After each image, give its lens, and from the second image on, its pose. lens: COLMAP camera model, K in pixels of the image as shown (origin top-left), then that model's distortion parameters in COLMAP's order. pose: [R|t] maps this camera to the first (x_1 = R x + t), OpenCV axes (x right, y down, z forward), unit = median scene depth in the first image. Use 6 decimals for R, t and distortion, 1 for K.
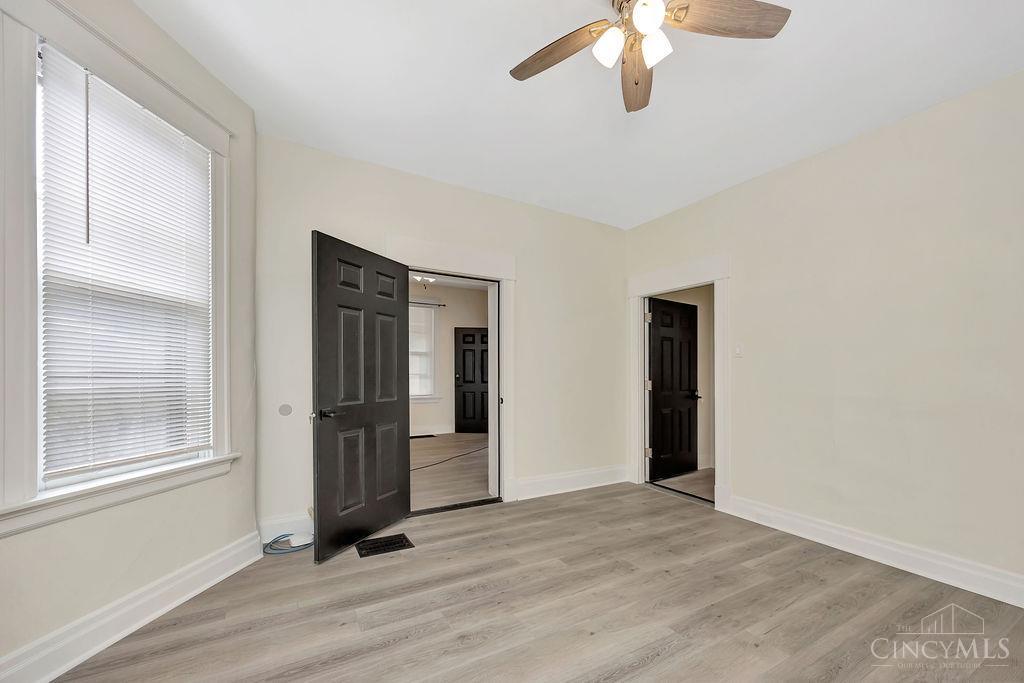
lens RADIAL K [[405.1, 0, 512.0], [0, 405.1, 341.5], [0, 0, 1]] dist [0.000551, 0.000002]
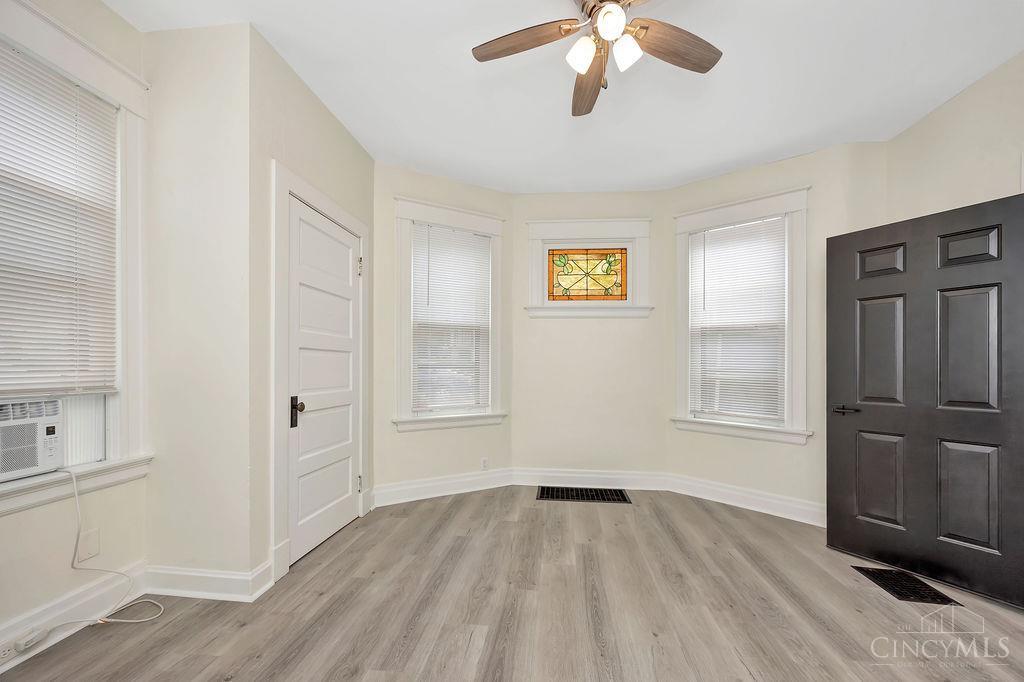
lens RADIAL K [[402.9, 0, 518.7], [0, 402.9, 358.3], [0, 0, 1]] dist [-0.000479, -0.000097]
pose [[-0.577919, -0.032526, -0.815445, 0.755230], [0.047279, 0.996193, -0.073243, 0.082001], [0.814723, -0.080881, -0.574181, 0.856800]]
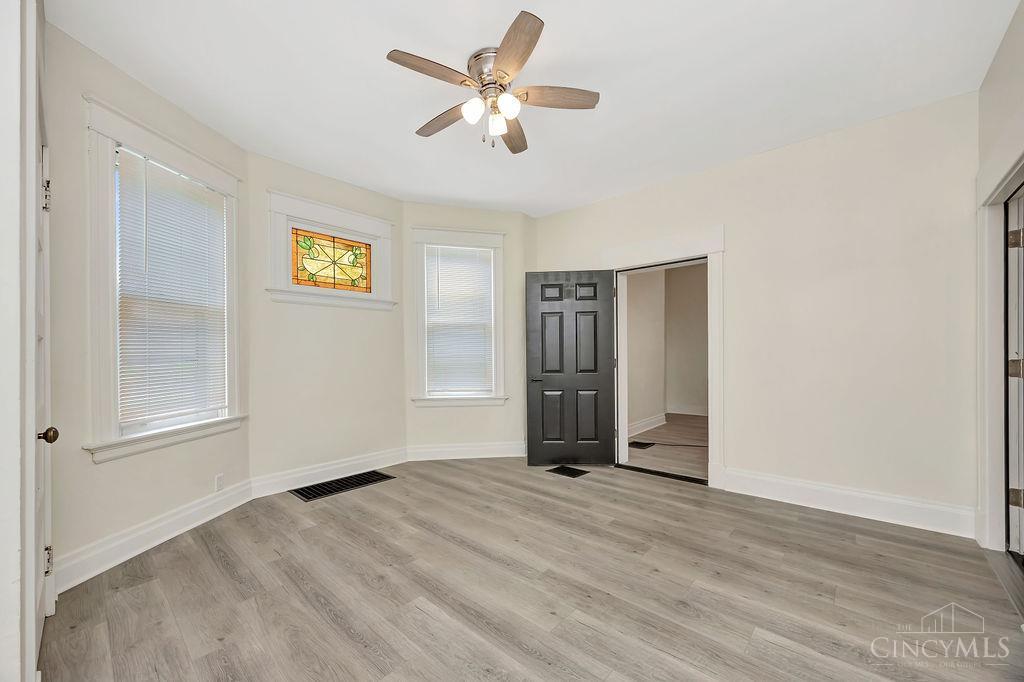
lens RADIAL K [[395.8, 0, 515.5], [0, 395.8, 343.0], [0, 0, 1]] dist [0.000893, 0.000172]
pose [[0.318578, -0.039604, -0.947069, 0.957818], [0.086556, 0.996168, -0.012541, 0.045675], [0.943937, -0.077979, 0.320785, 0.397055]]
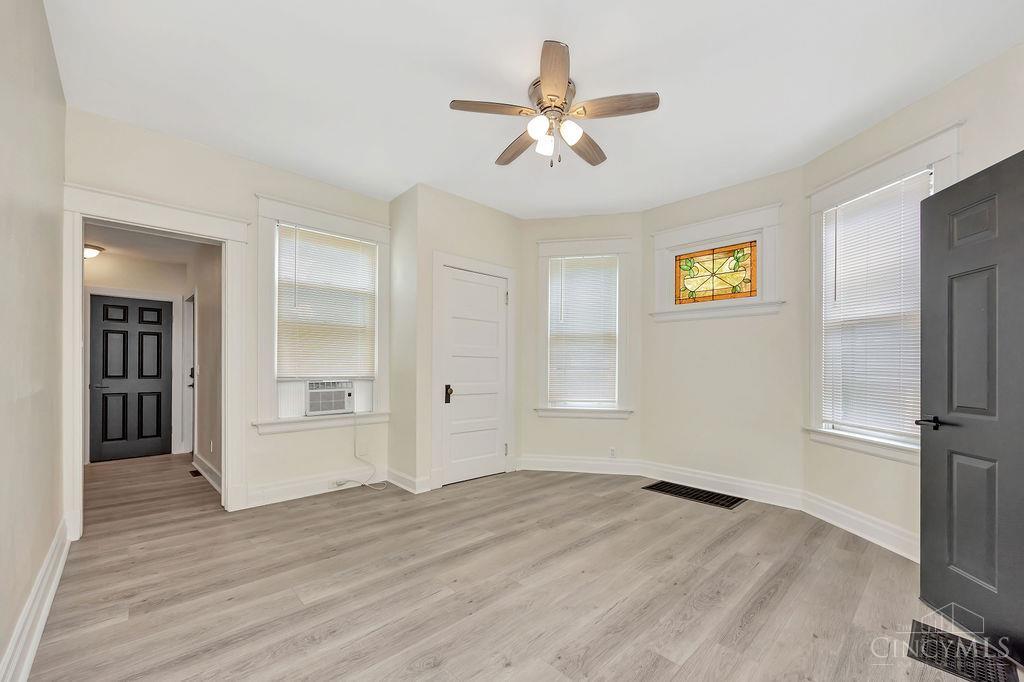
lens RADIAL K [[411.0, 0, 524.0], [0, 411.0, 354.0], [0, 0, 1]] dist [-0.000975, -0.000199]
pose [[-0.967517, -0.029102, -0.251127, 0.454784], [-0.001492, 0.993992, -0.109442, 0.126101], [0.252803, -0.105512, -0.961747, 1.434077]]
